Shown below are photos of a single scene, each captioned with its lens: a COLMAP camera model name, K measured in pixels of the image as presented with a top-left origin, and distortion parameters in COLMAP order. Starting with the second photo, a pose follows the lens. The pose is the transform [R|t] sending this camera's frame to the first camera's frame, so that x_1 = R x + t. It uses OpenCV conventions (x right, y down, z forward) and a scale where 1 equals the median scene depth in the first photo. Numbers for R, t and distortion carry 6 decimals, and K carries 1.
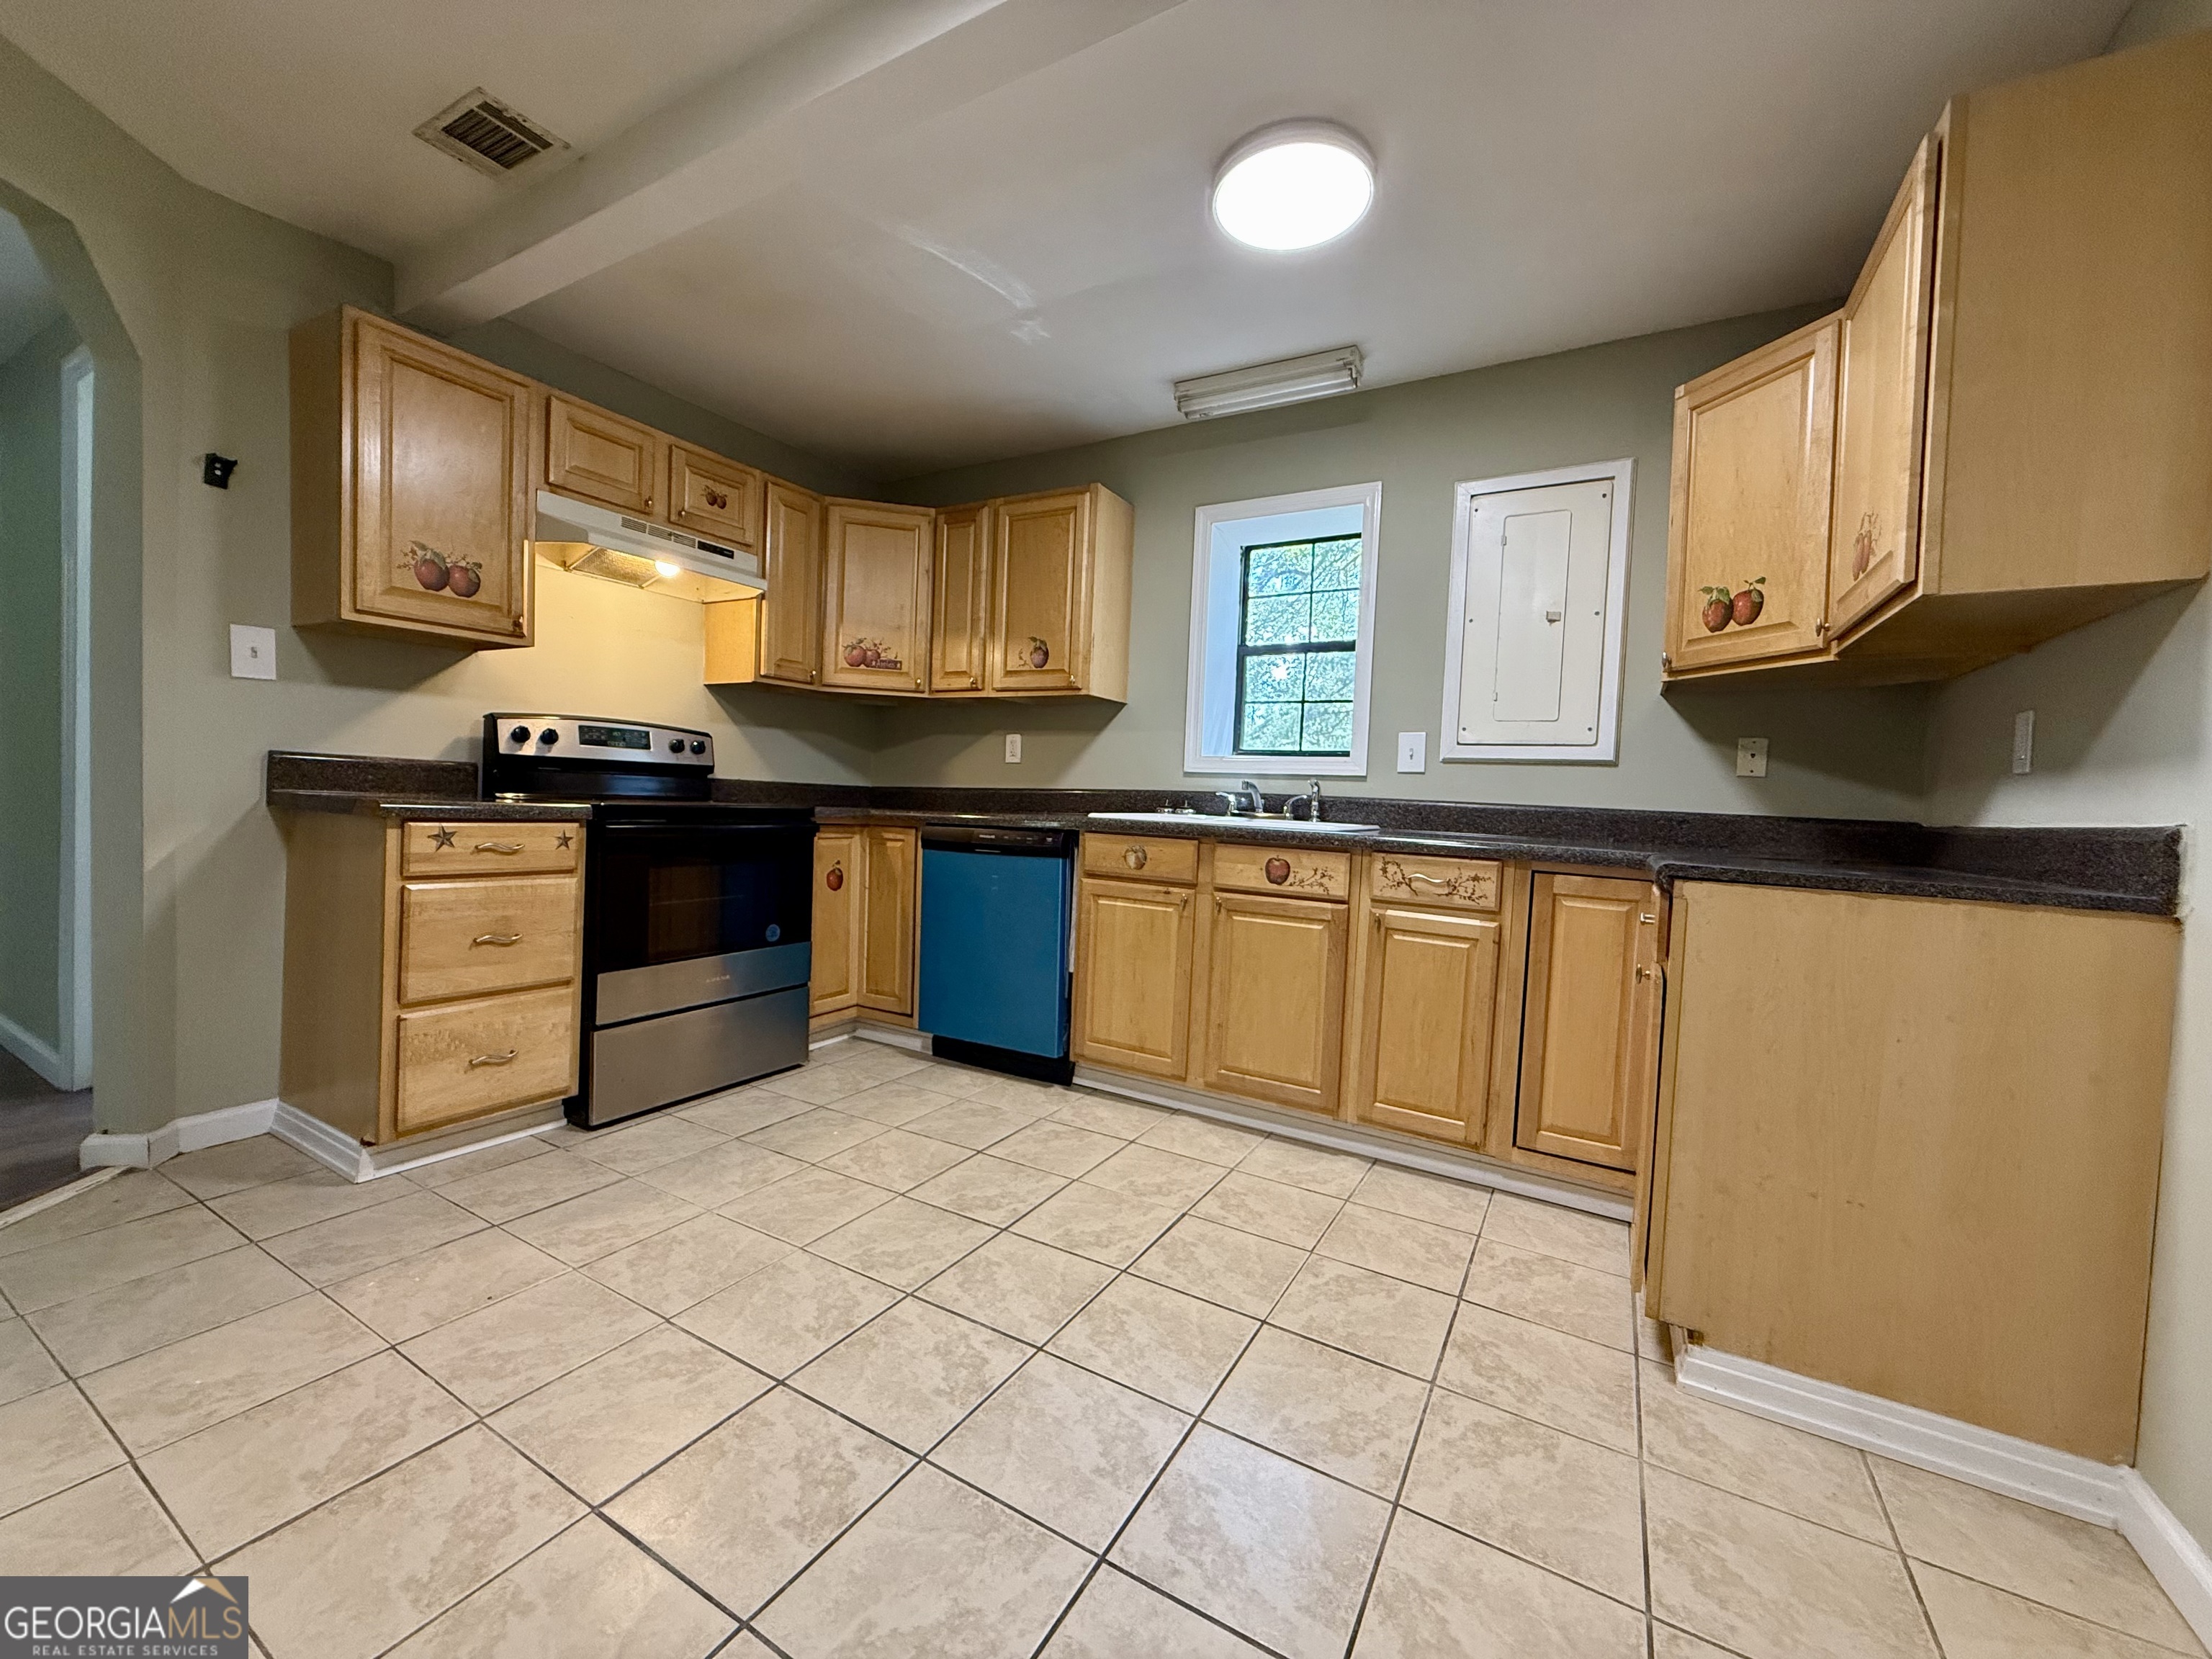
lens RADIAL K [[879.5, 0, 1103.7], [0, 879.5, 825.2], [0, 0, 1]] dist [0.000447, -0.000508]
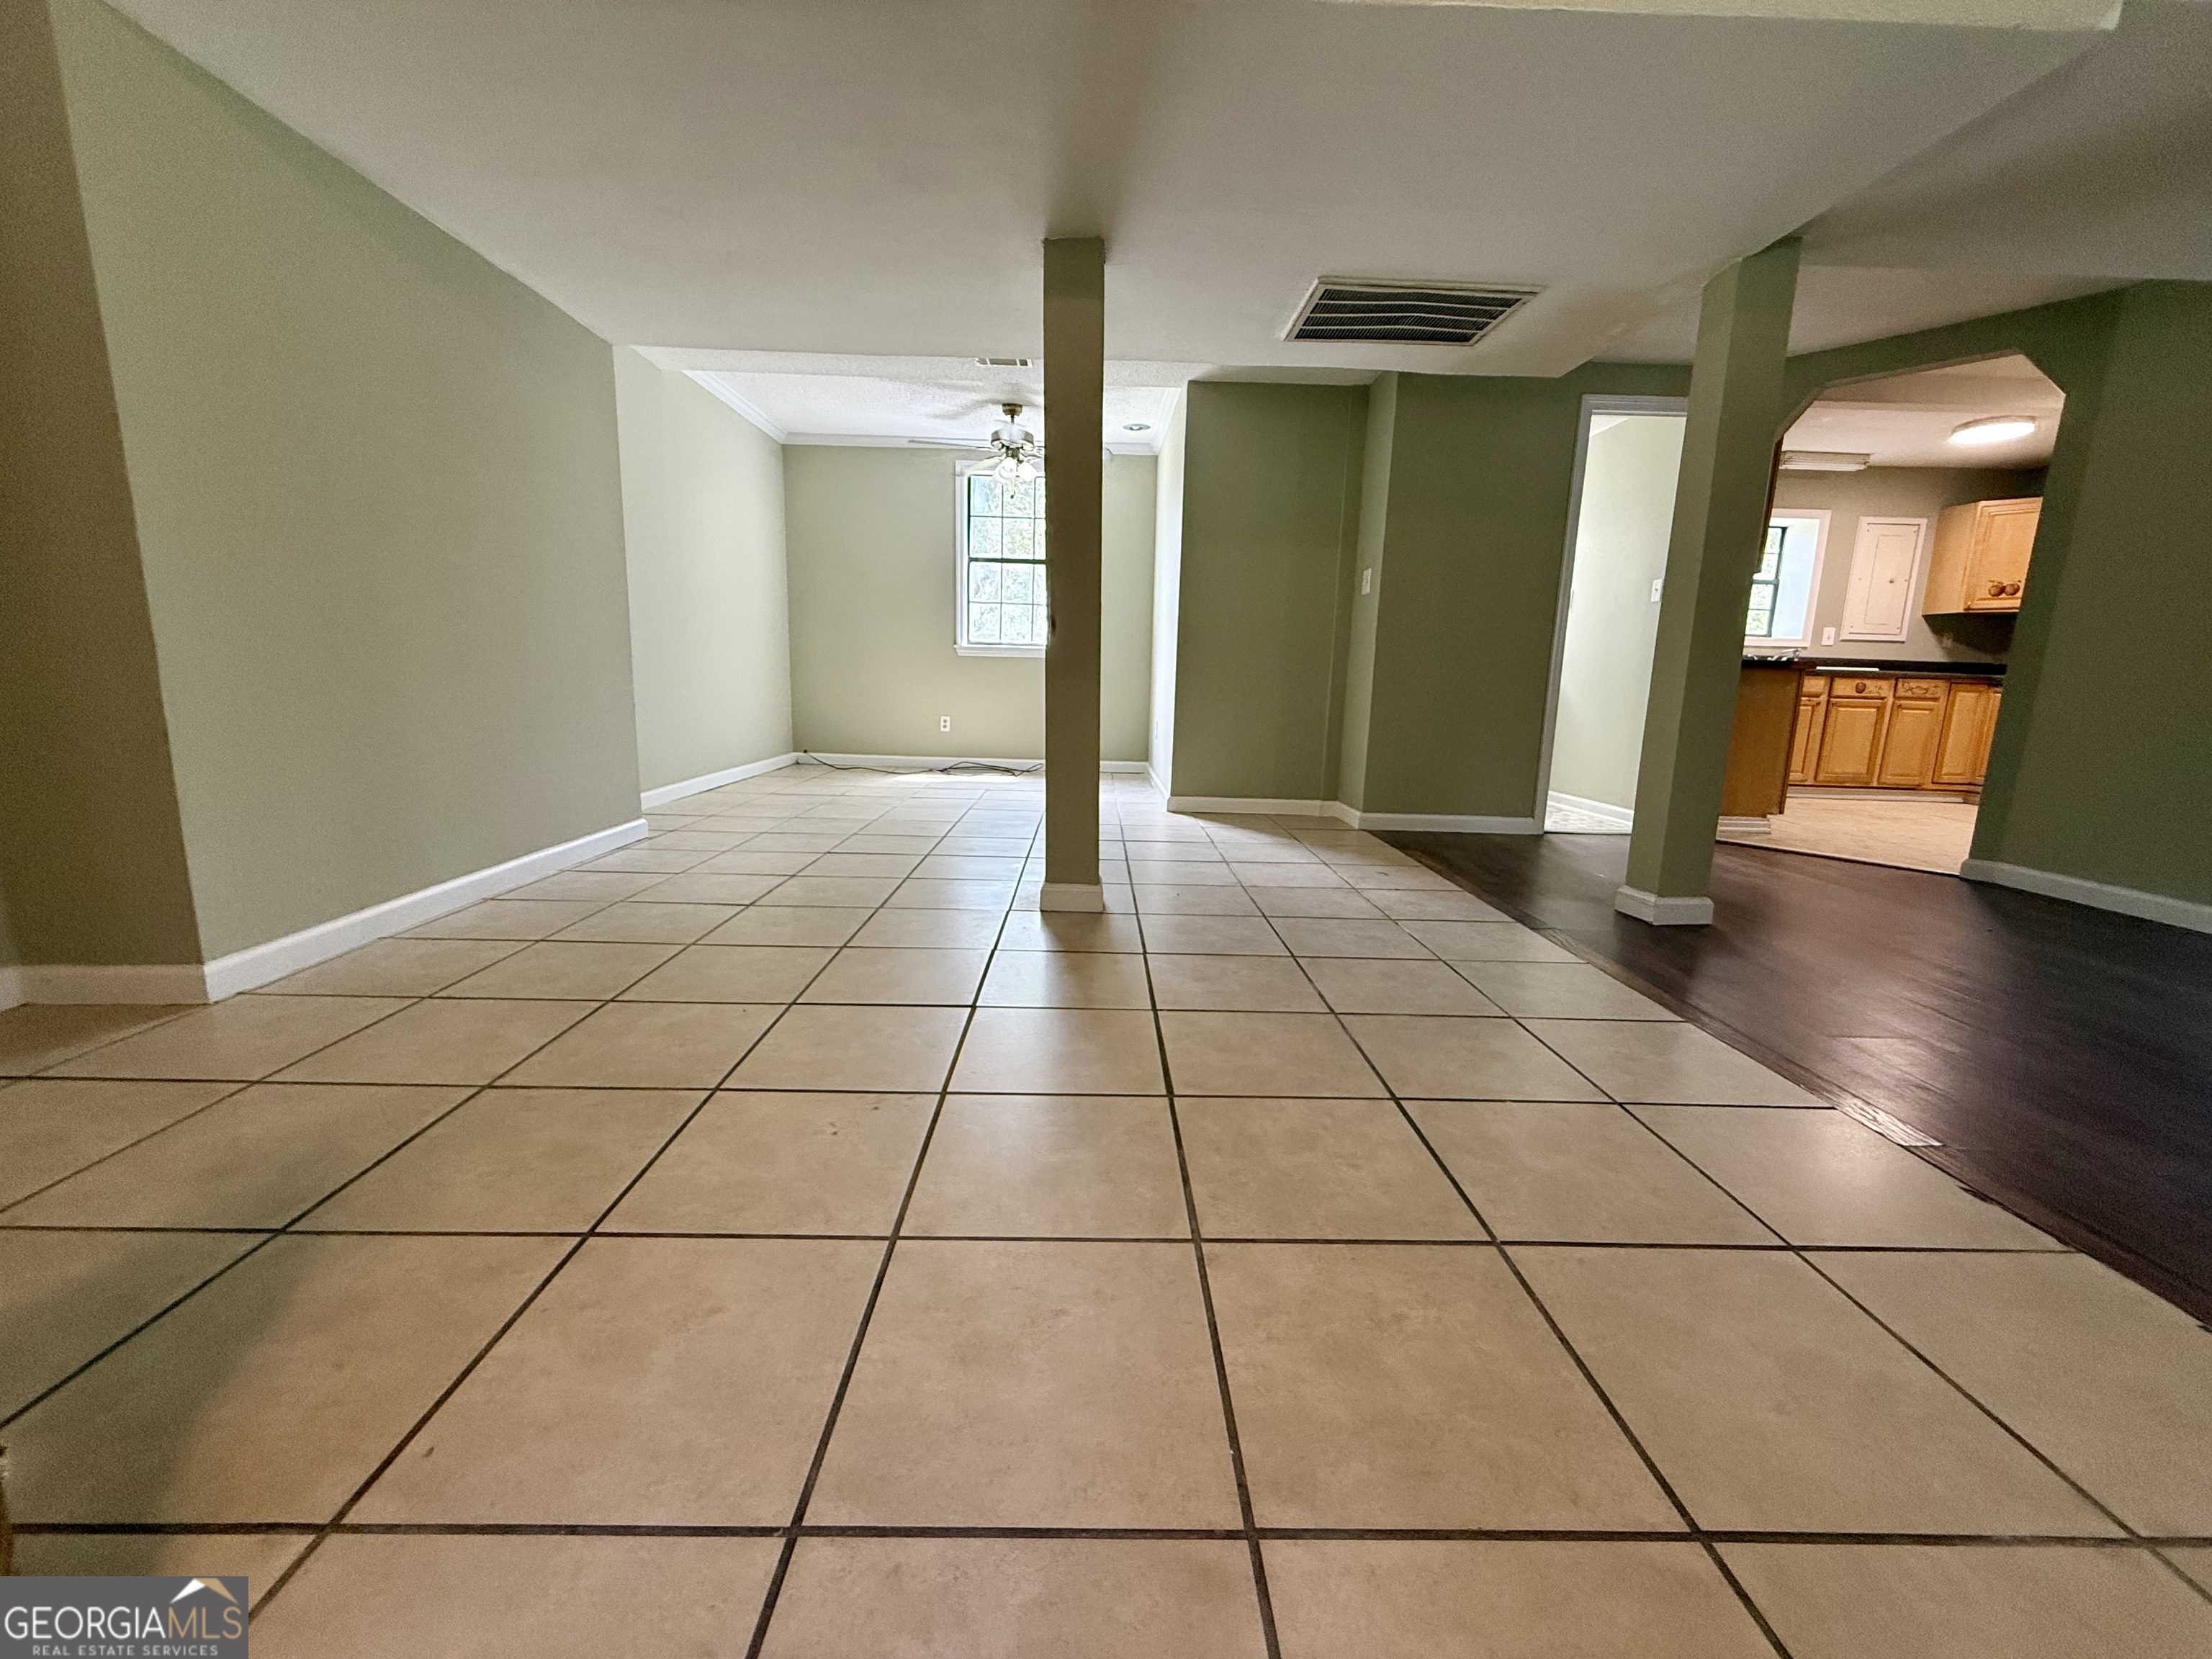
lens RADIAL K [[879.5, 0, 1097.9], [0, 879.5, 825.2], [0, 0, 1]] dist [0.000447, -0.000508]
pose [[0.862429, -0.102350, 0.495722, -3.043304], [0.024165, 0.986552, 0.161650, -0.017705], [-0.505600, -0.127432, 0.853305, -0.058692]]
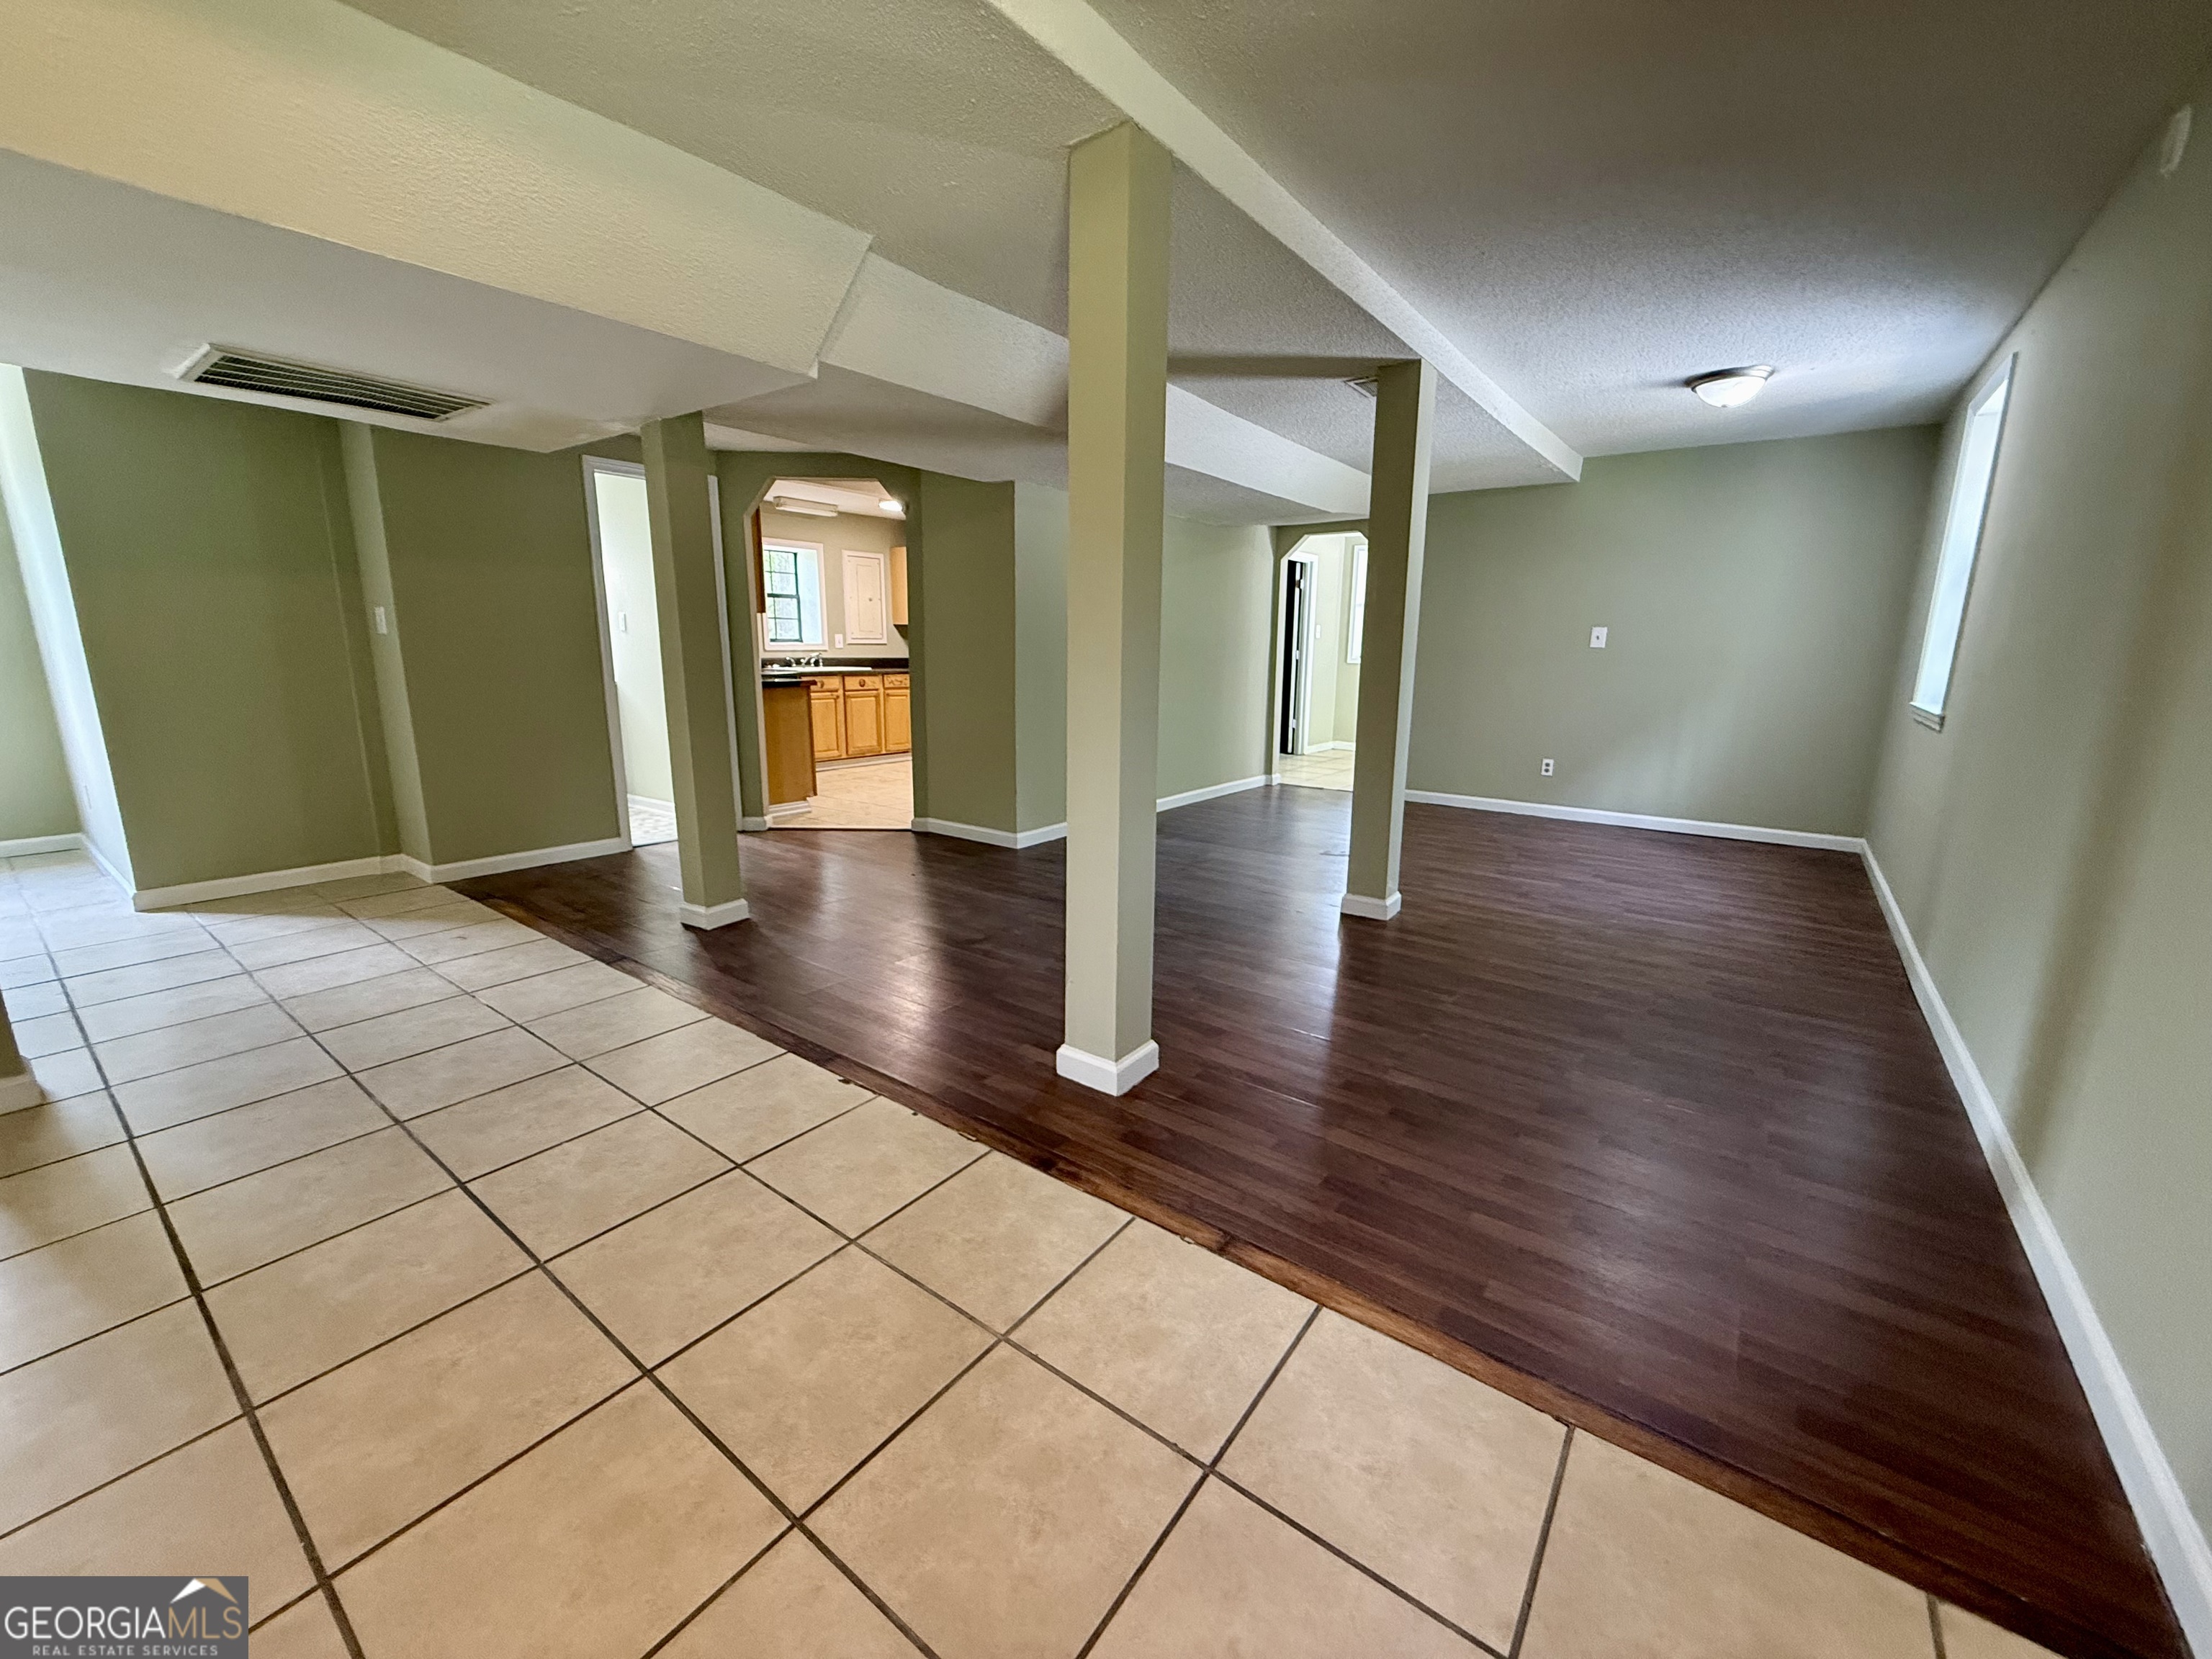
lens RADIAL K [[879.5, 0, 1102.1], [0, 879.5, 827.2], [0, 0, 1]] dist [0.000447, -0.000508]
pose [[0.120693, -0.238821, 0.963534, -3.162098], [0.026836, 0.971060, 0.237325, -0.190529], [-0.992327, -0.002786, 0.123609, -0.307968]]
